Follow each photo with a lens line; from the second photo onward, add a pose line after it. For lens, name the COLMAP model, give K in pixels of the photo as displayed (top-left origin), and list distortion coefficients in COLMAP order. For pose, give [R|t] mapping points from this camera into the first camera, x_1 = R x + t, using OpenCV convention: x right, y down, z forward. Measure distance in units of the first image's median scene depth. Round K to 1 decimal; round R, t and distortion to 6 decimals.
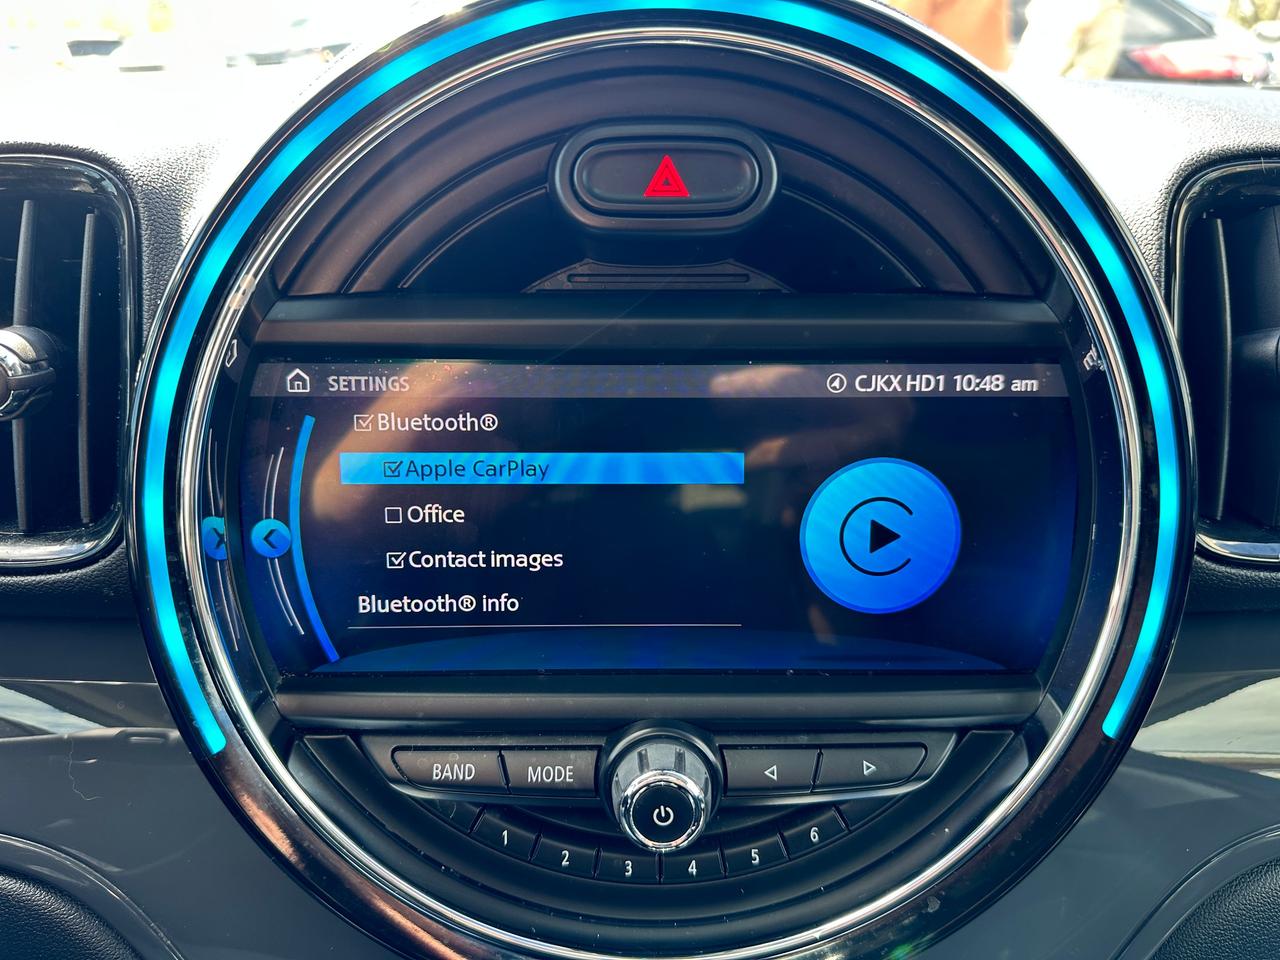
lens RADIAL K [[911.1, 0, 635.3], [0, 911.1, 482.5], [0, 0, 1]] dist [0.001180, -0.007838]
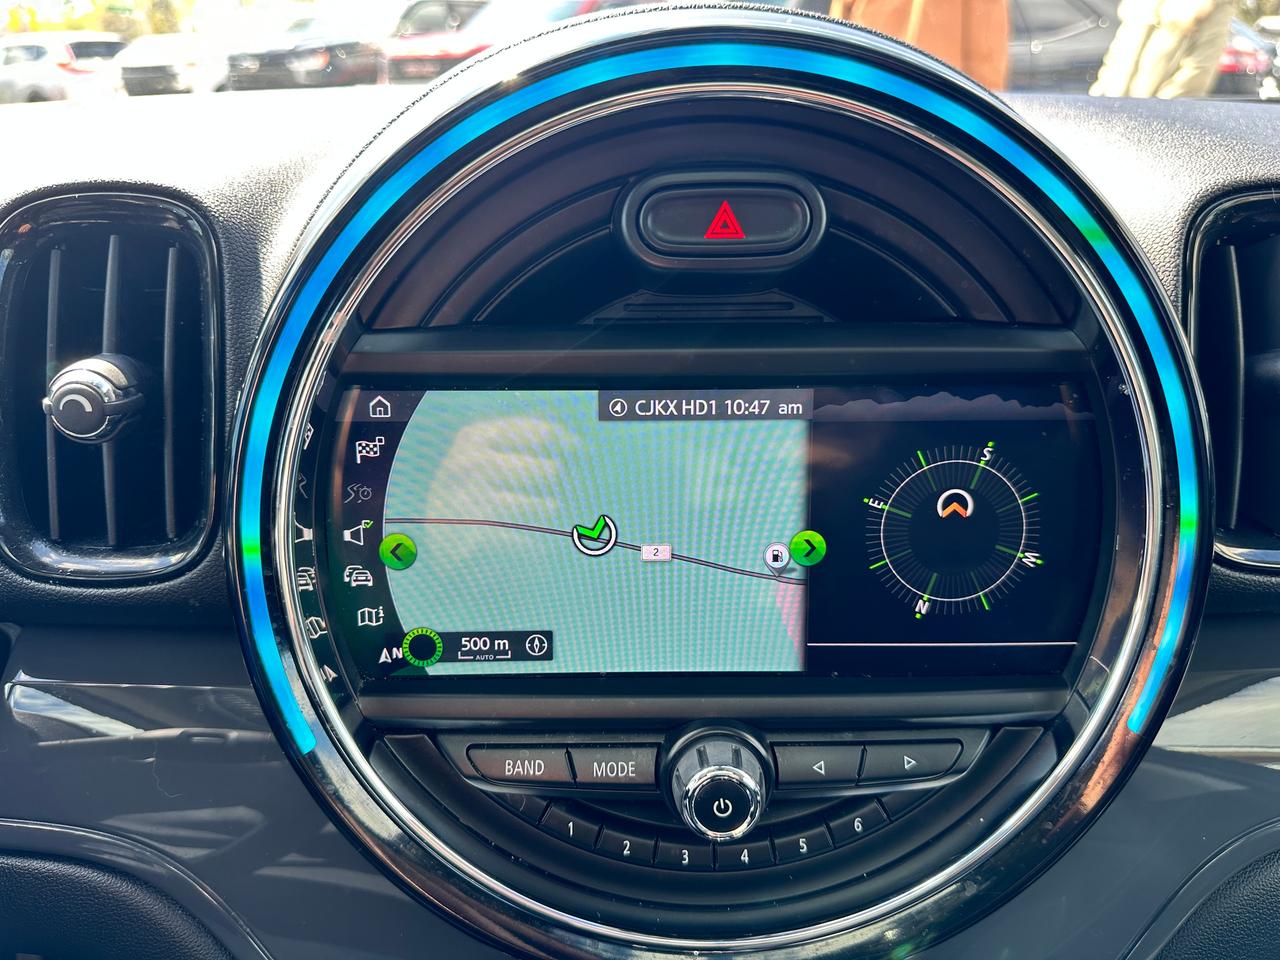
lens RADIAL K [[904.7, 0, 639.1], [0, 904.7, 483.4], [0, 0, 1]] dist [0.016149, -0.022697]
pose [[0.999983, -0.005719, -0.001038, -0.059545], [0.005722, 0.999980, 0.002782, -0.021324], [0.001022, -0.002788, 0.999996, -0.070309]]
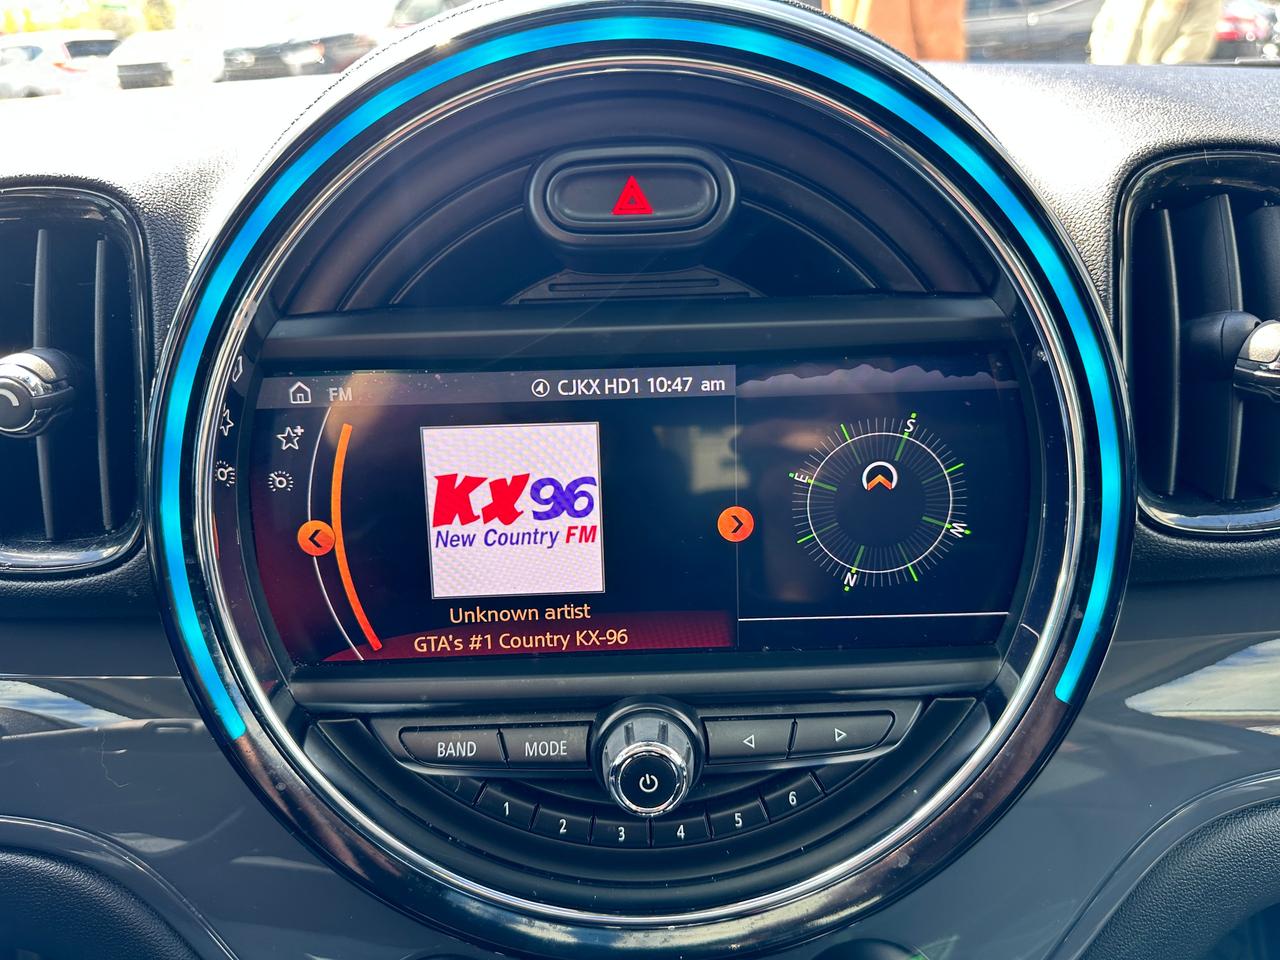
lens RADIAL K [[904.7, 0, 639.1], [0, 904.7, 483.4], [0, 0, 1]] dist [0.016149, -0.022697]
pose [[0.999507, -0.030261, -0.008389, 0.035846], [0.030406, 0.999382, 0.017643, -0.011100], [0.007850, -0.017889, 0.999809, -0.070122]]
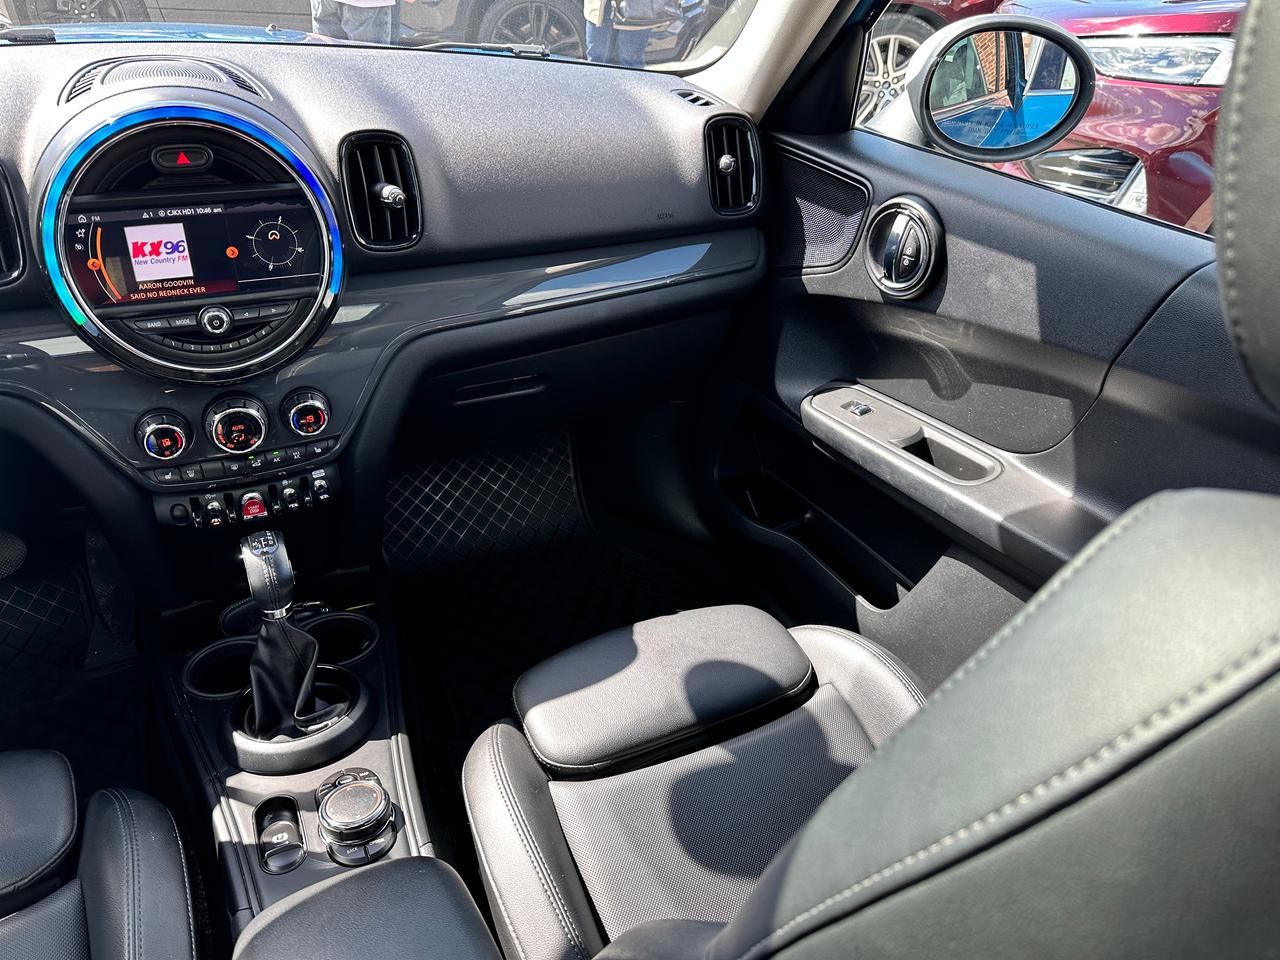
lens RADIAL K [[909.6, 0, 641.4], [0, 909.6, 474.5], [0, 0, 1]] dist [-0.000207, -0.007858]
pose [[0.899453, -0.190187, 0.393464, 0.011194], [0.111309, 0.970343, 0.214580, 0.330361], [-0.422605, -0.149208, 0.893947, -3.148418]]
